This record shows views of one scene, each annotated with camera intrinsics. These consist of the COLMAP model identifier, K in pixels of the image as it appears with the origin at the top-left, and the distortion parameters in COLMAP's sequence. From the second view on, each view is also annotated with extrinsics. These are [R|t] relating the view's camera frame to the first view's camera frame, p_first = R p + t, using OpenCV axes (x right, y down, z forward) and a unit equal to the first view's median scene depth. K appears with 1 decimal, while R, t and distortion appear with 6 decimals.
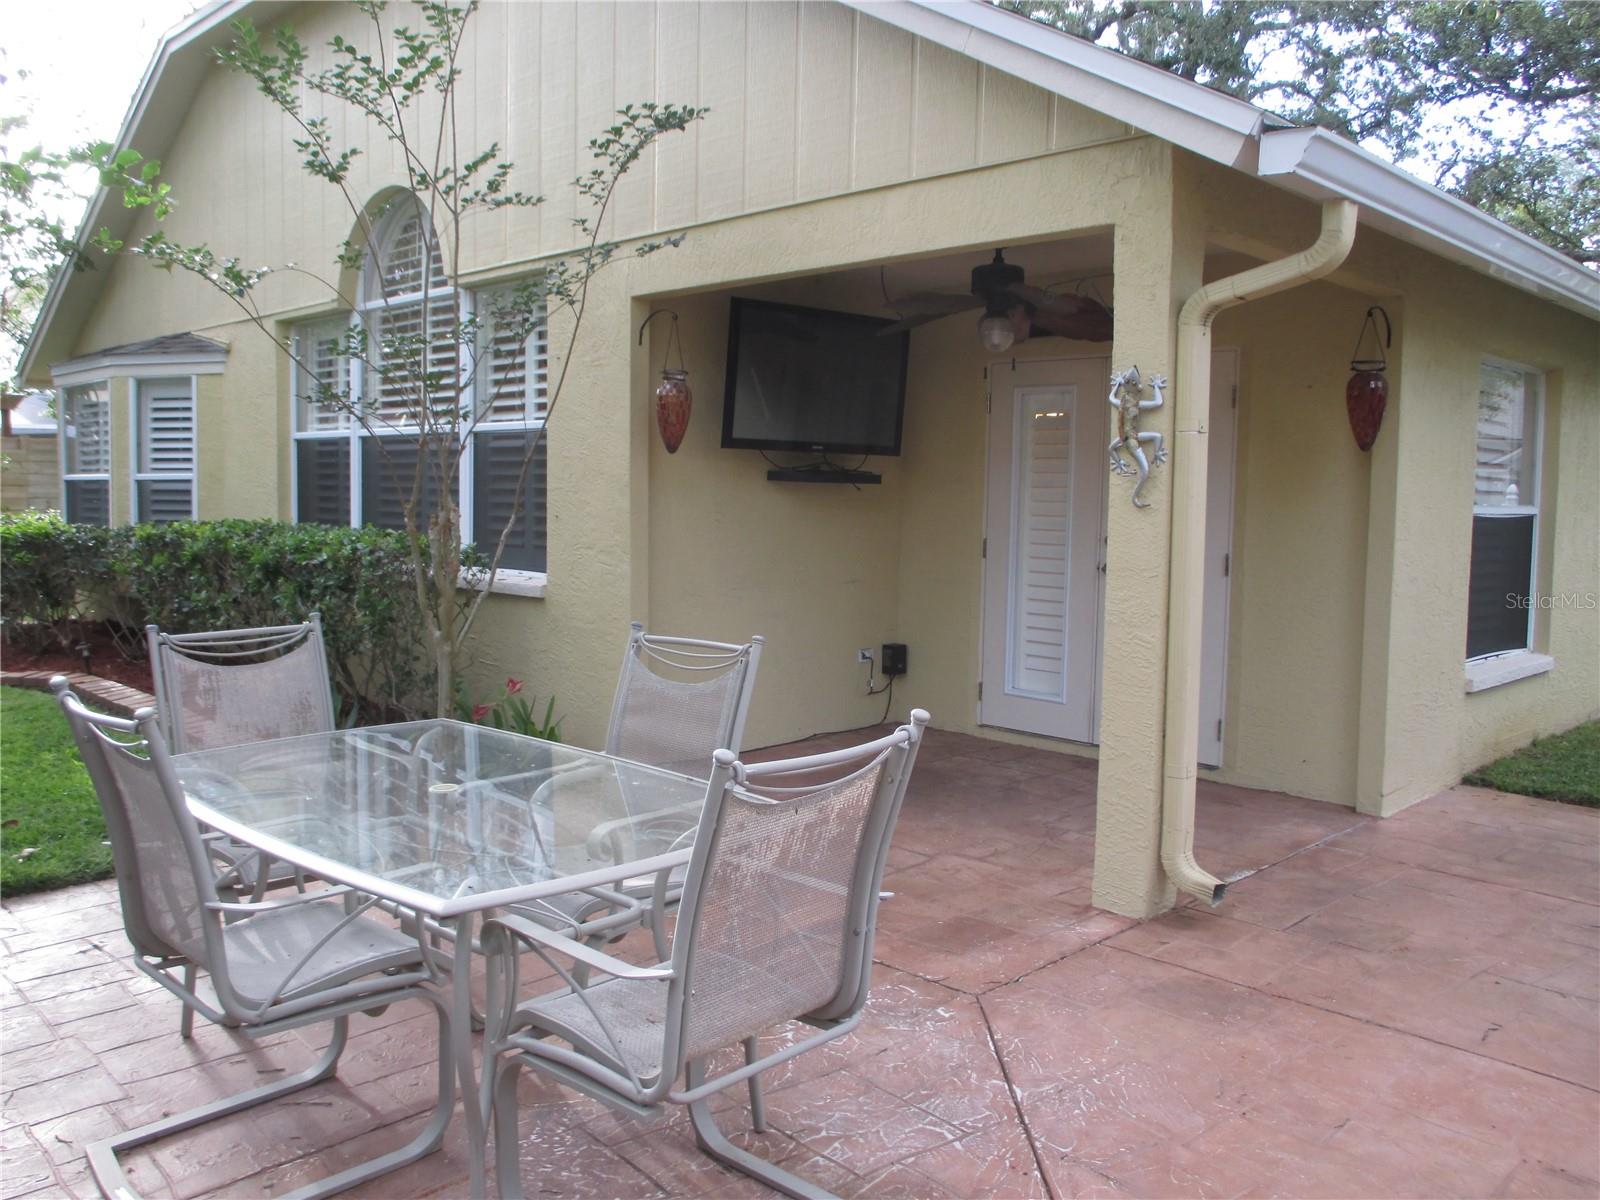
lens RADIAL K [[1320.8, 0, 800.4], [0, 1320.8, 586.7], [0, 0, 1]] dist [-0.042388, 0.019347]
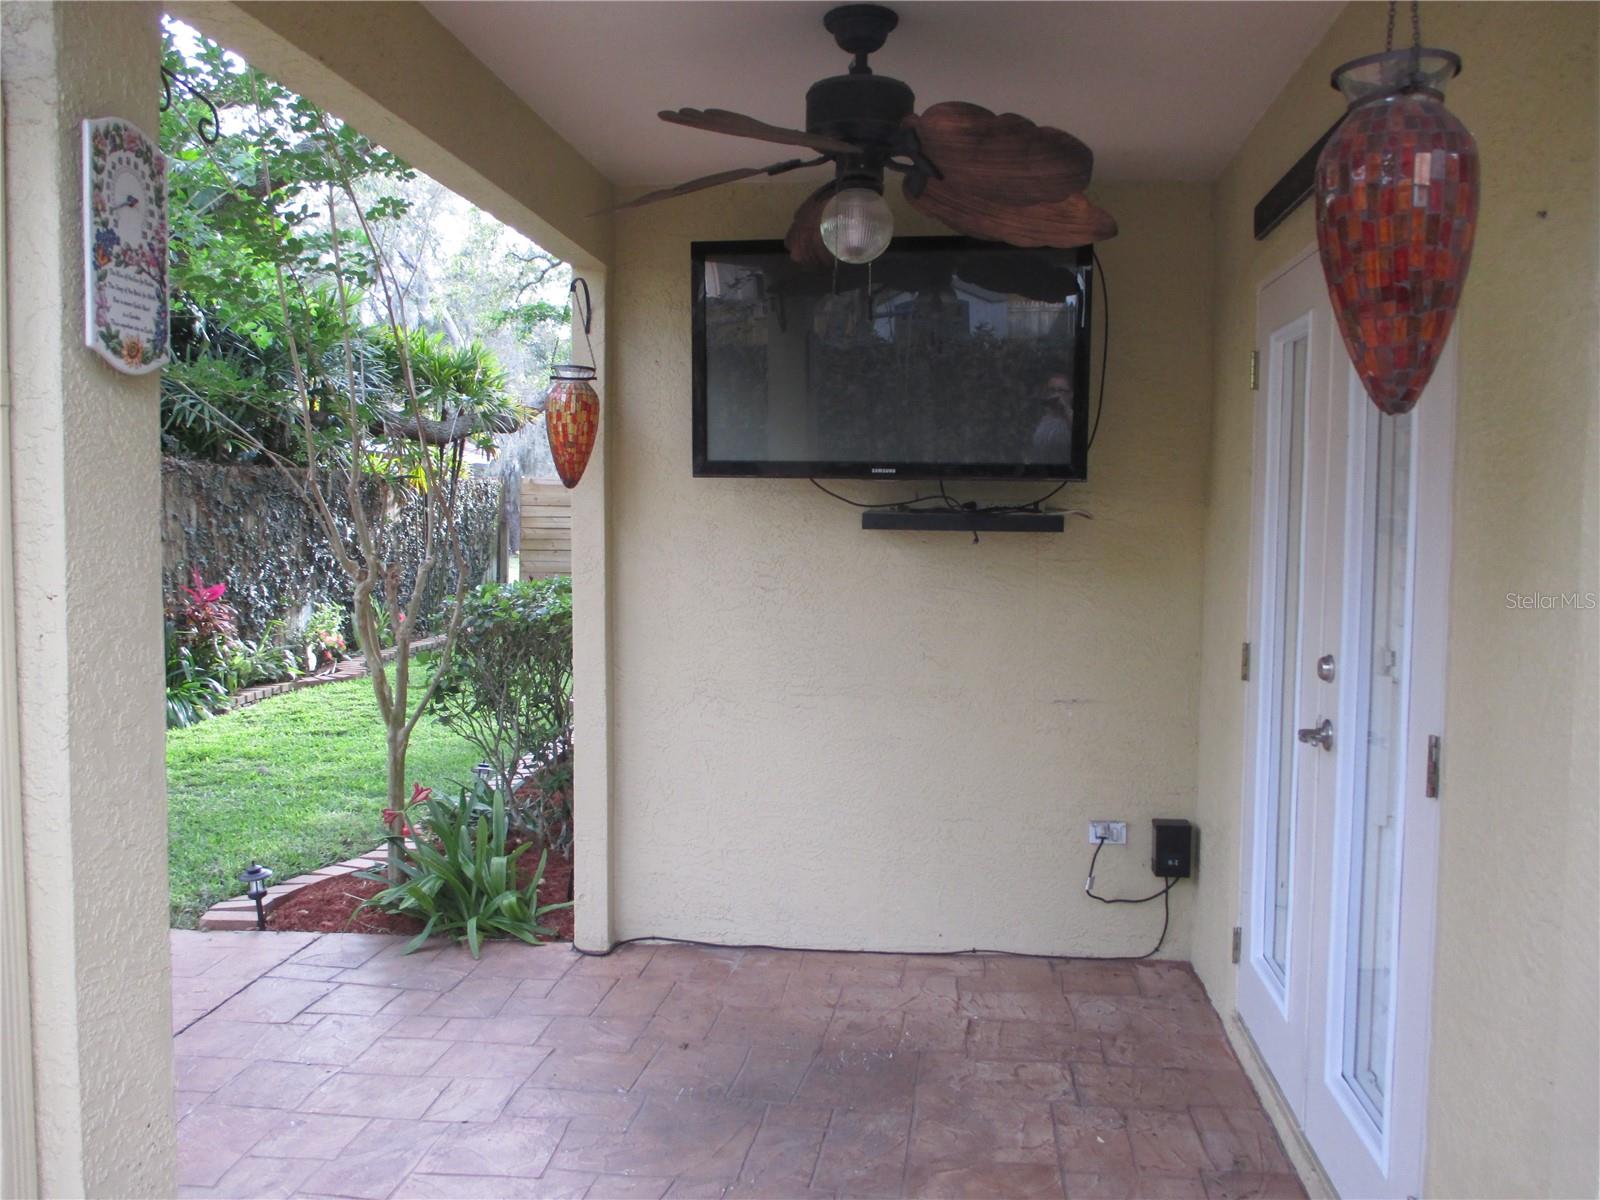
lens RADIAL K [[1320.8, 0, 810.3], [0, 1320.8, 586.7], [0, 0, 1]] dist [-0.042388, 0.019347]
pose [[0.627706, 0.034247, -0.777697, 0.734403], [-0.055626, 0.998451, -0.000930, -0.082842], [0.776460, 0.043843, 0.628639, 0.971617]]
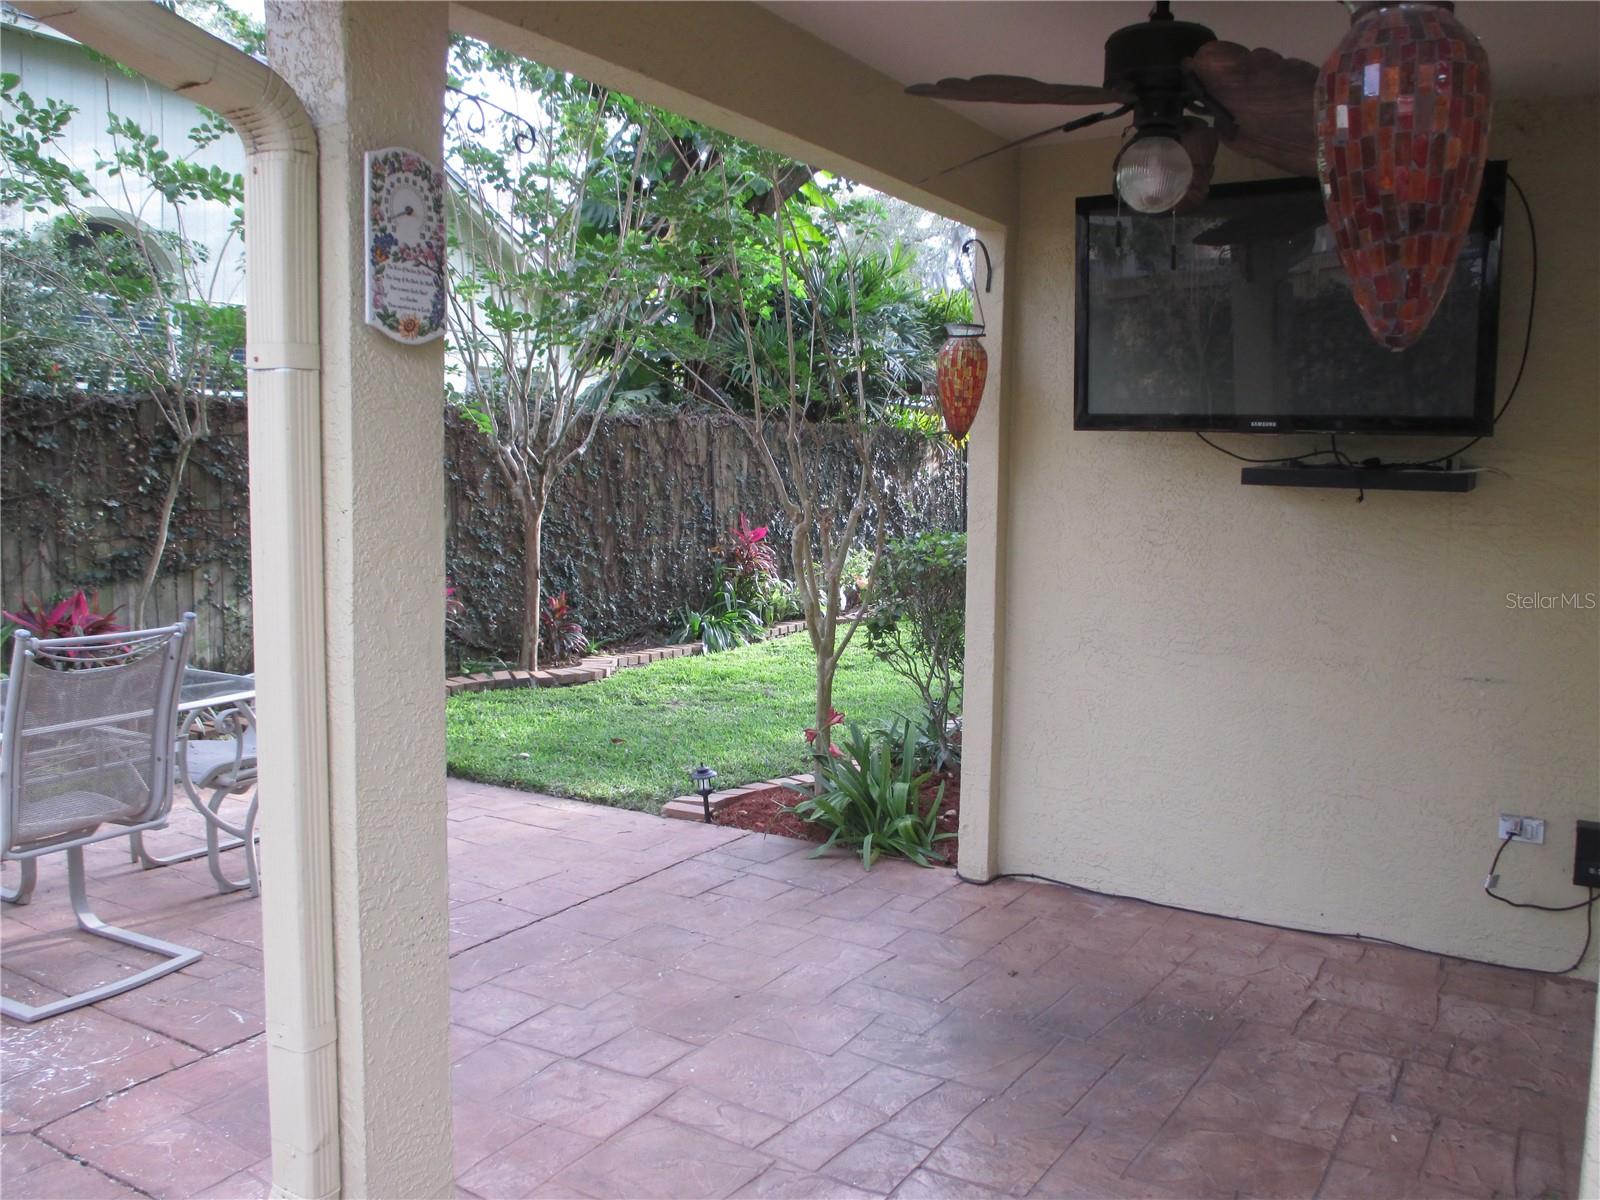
lens RADIAL K [[1320.8, 0, 809.4], [0, 1320.8, 594.7], [0, 0, 1]] dist [-0.042388, 0.019347]
pose [[0.233635, 0.087854, -0.968347, 0.845253], [-0.089094, 0.993654, 0.068654, -0.087019], [0.968234, 0.070234, 0.239980, 1.092534]]
